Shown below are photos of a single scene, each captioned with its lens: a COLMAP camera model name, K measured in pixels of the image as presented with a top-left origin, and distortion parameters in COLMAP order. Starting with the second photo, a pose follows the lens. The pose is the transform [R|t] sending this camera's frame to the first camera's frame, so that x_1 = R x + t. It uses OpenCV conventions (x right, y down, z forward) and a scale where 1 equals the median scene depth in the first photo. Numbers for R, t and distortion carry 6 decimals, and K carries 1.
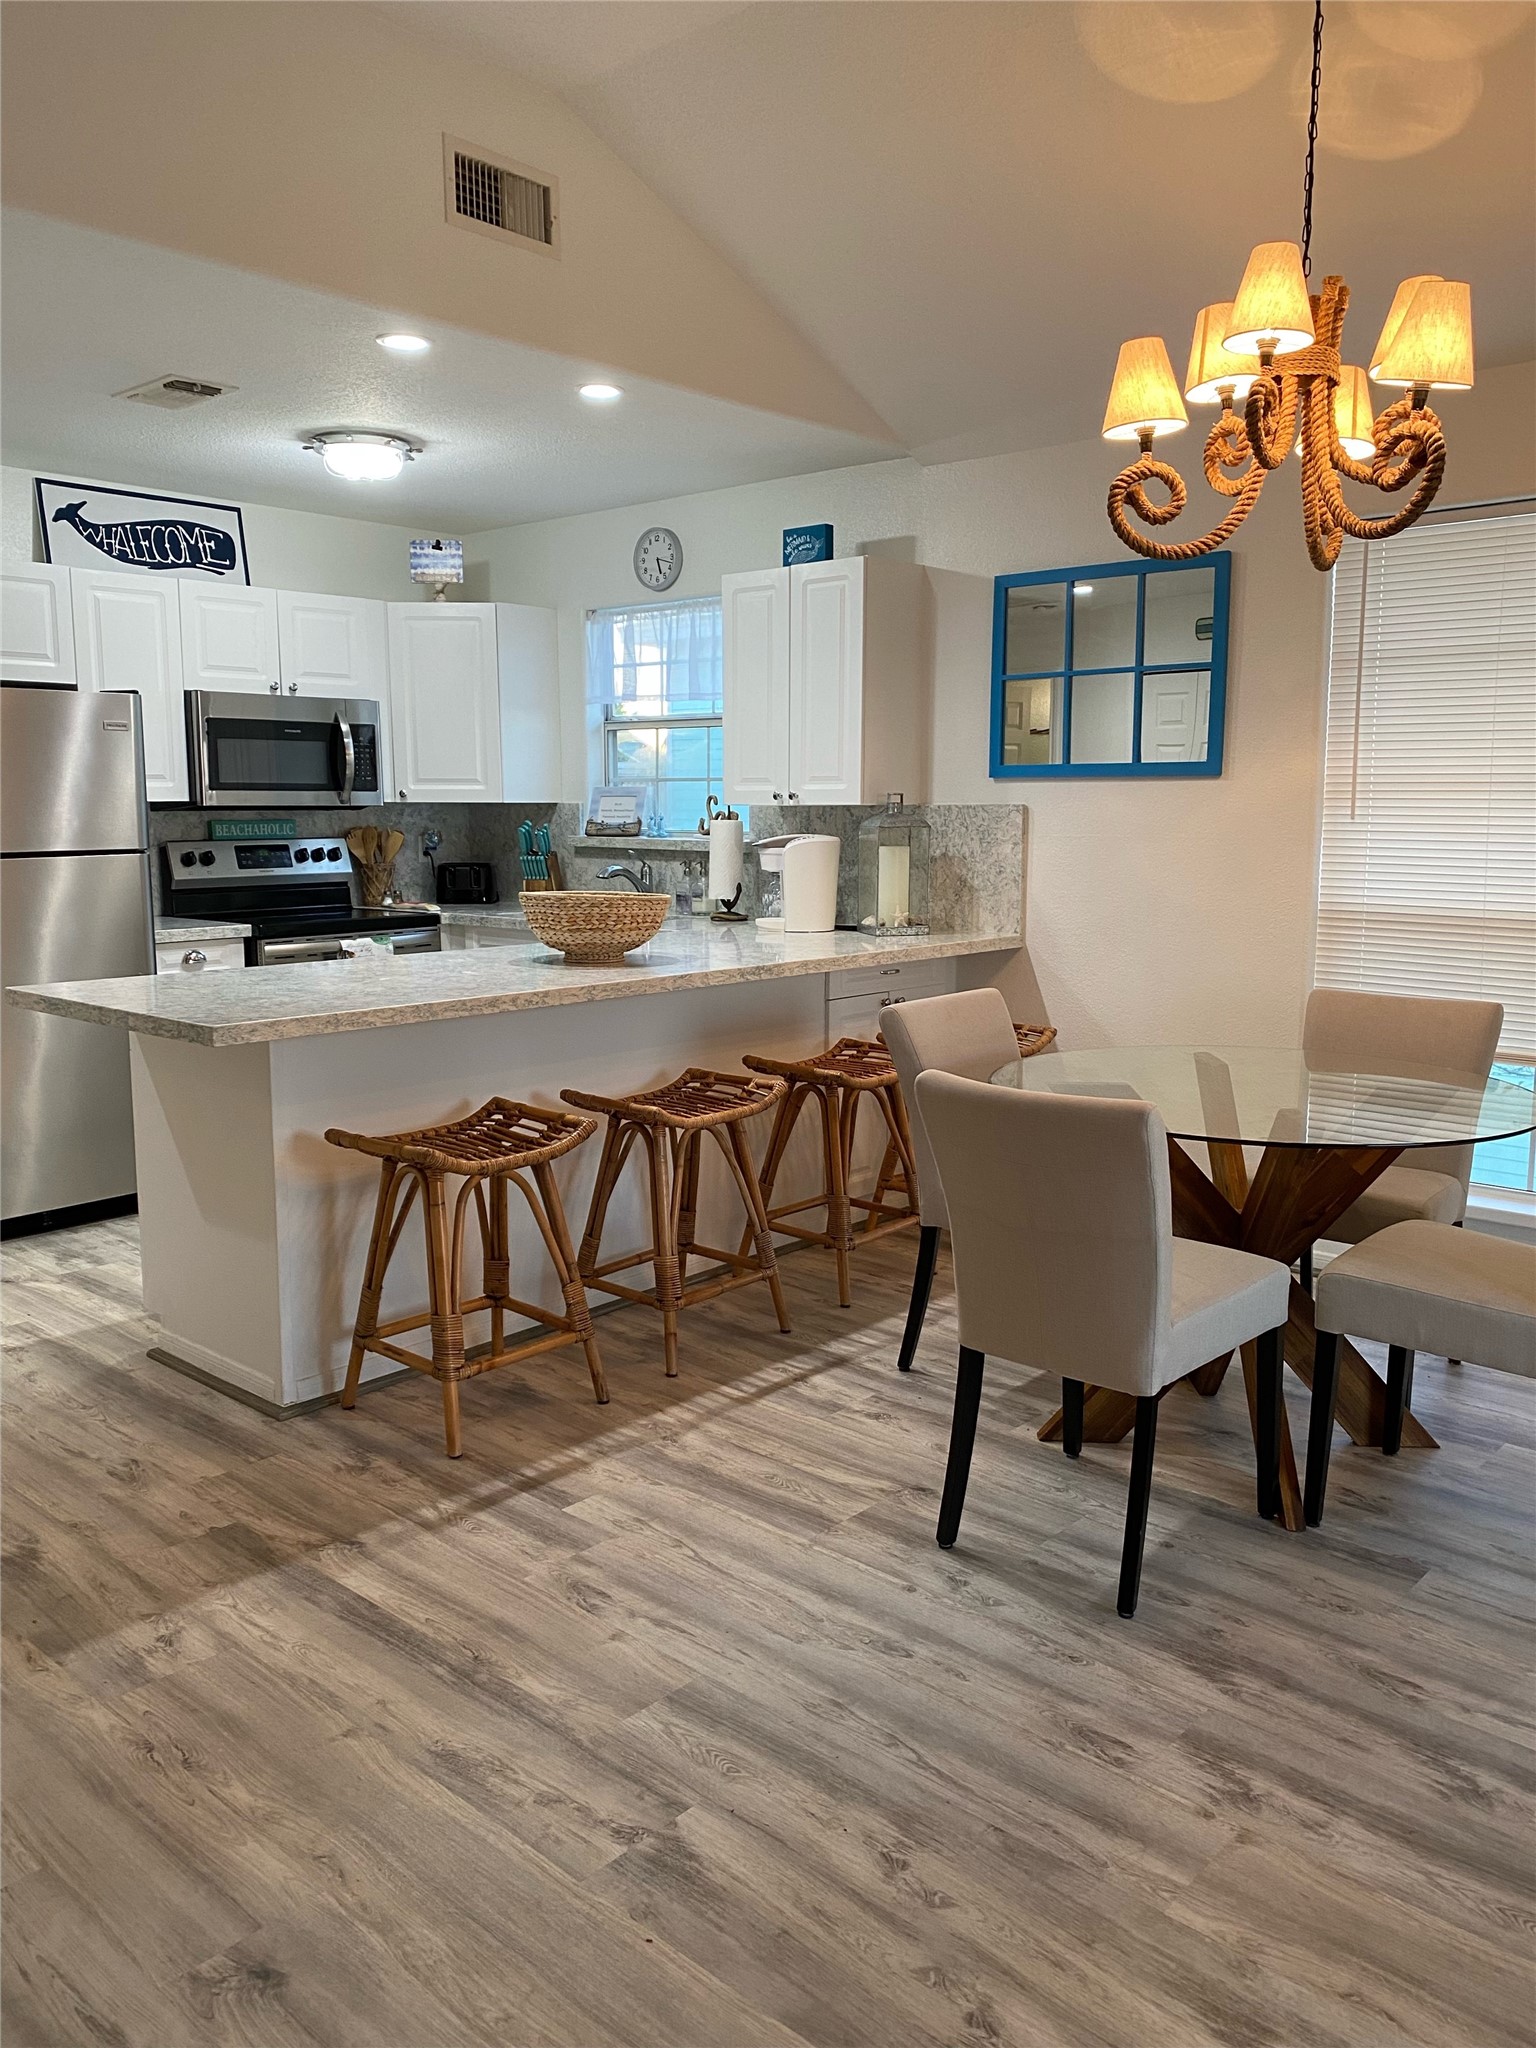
lens RADIAL K [[1596.5, 0, 788.6], [0, 1596.5, 1072.6], [0, 0, 1]] dist [0.053402, -0.035369]
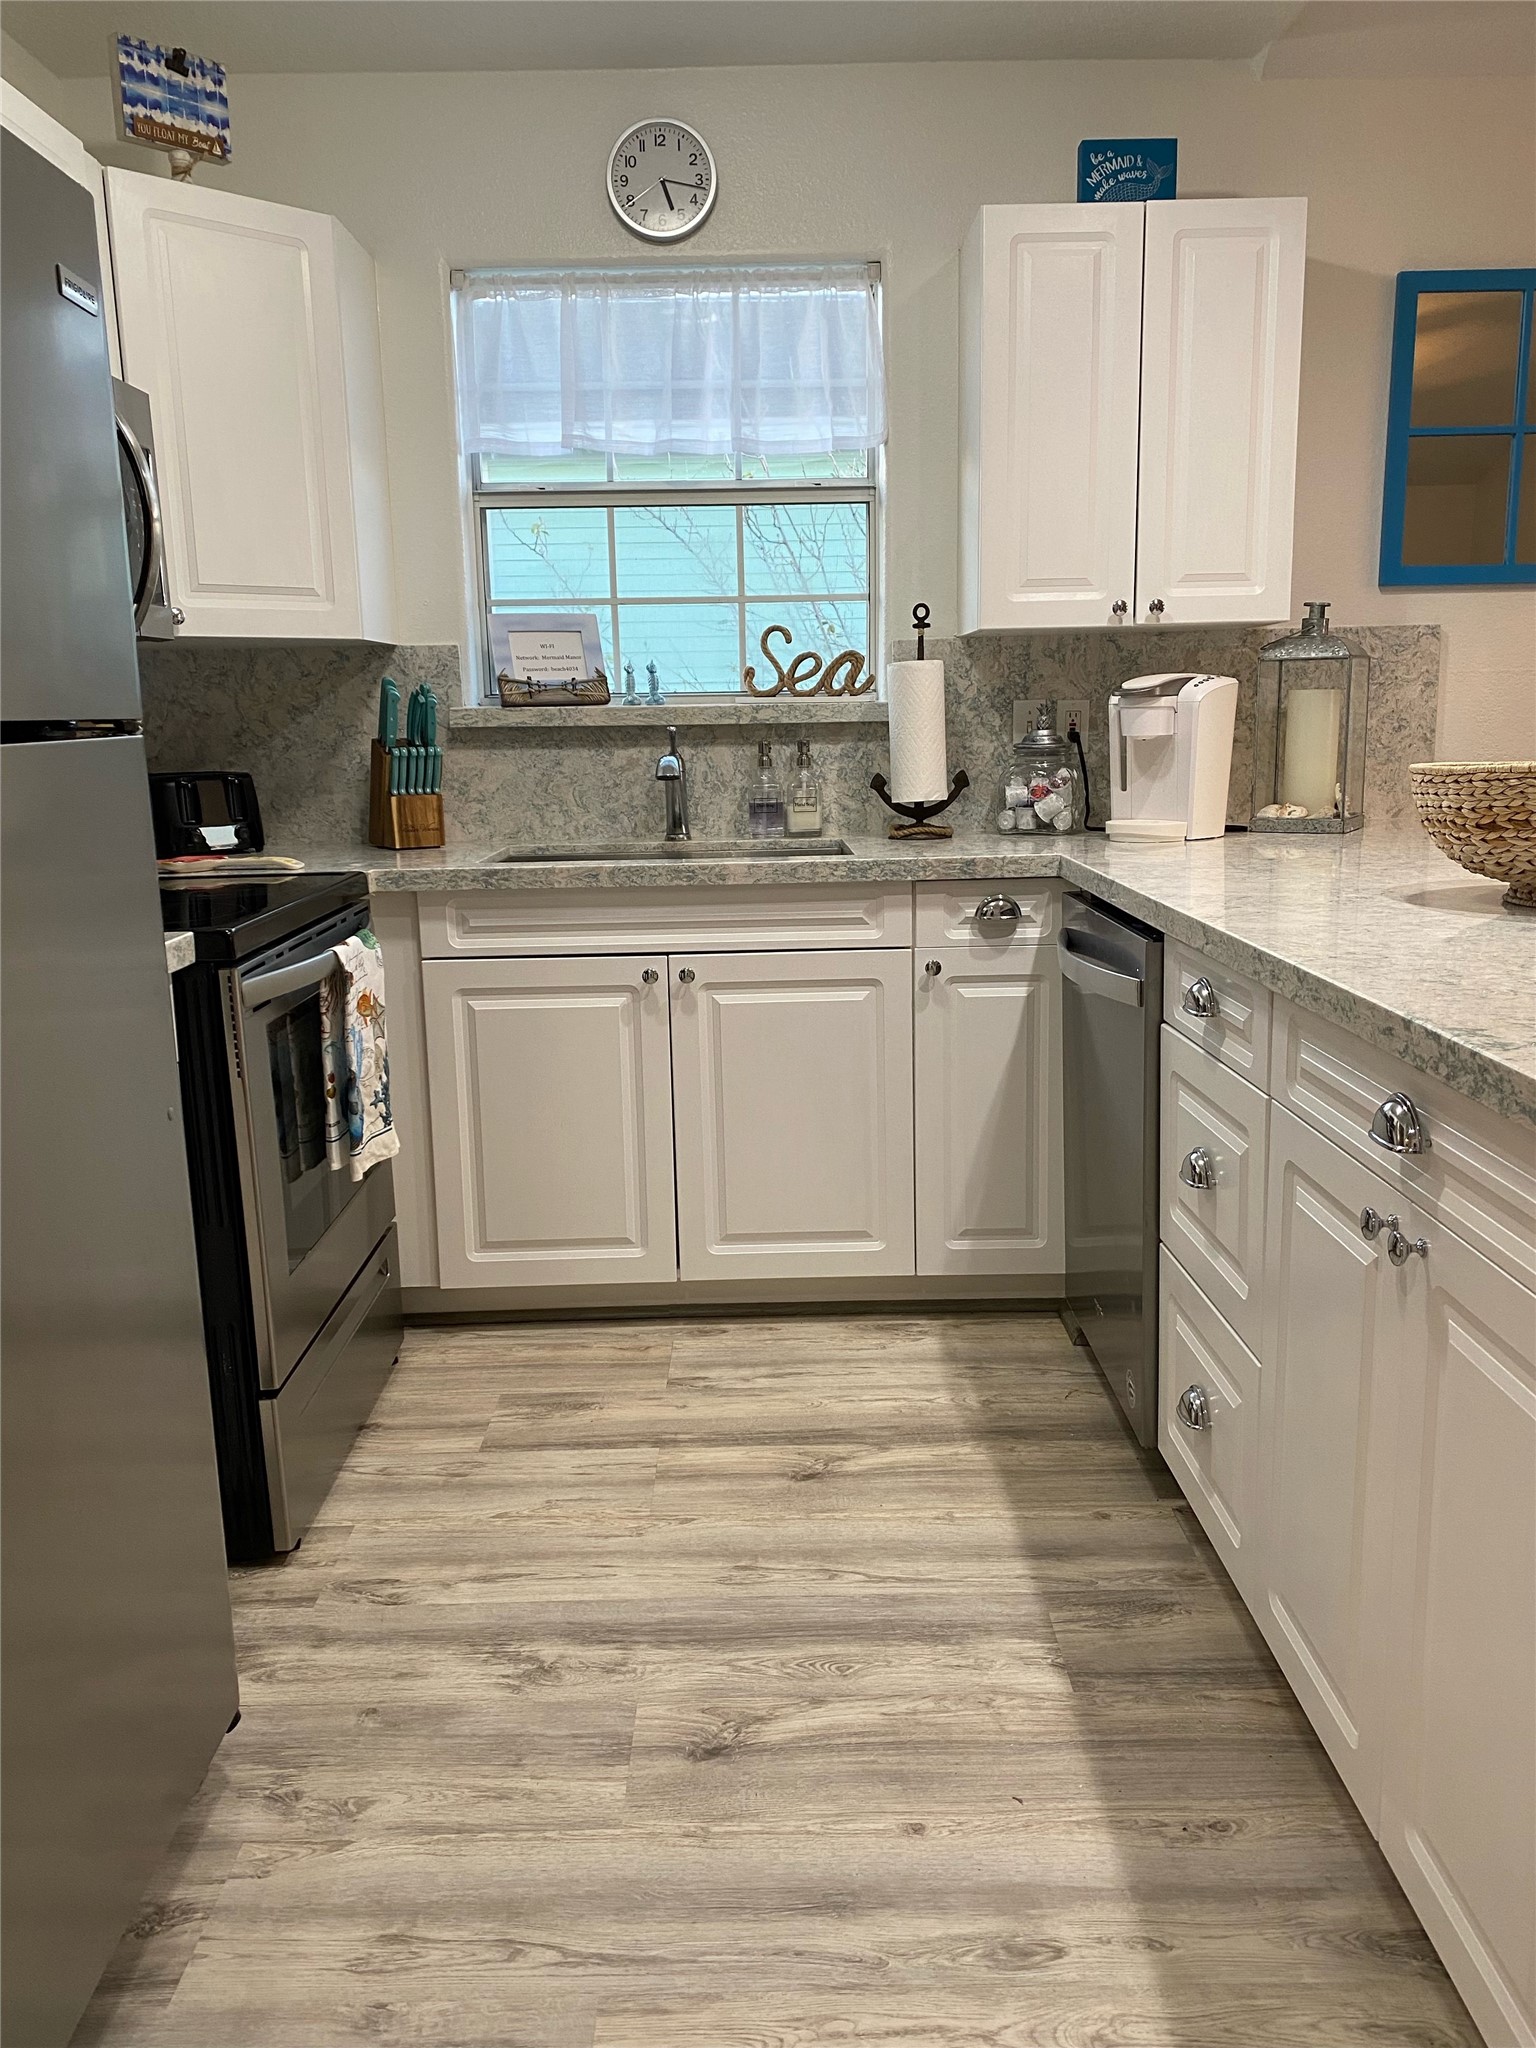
lens RADIAL K [[1596.5, 0, 763.9], [0, 1596.5, 1017.9], [0, 0, 1]] dist [0.053402, -0.035369]
pose [[0.740896, -0.140977, 0.656657, -0.581606], [0.132348, 0.989196, 0.063044, -0.092143], [-0.658450, 0.040198, 0.751550, 0.748753]]
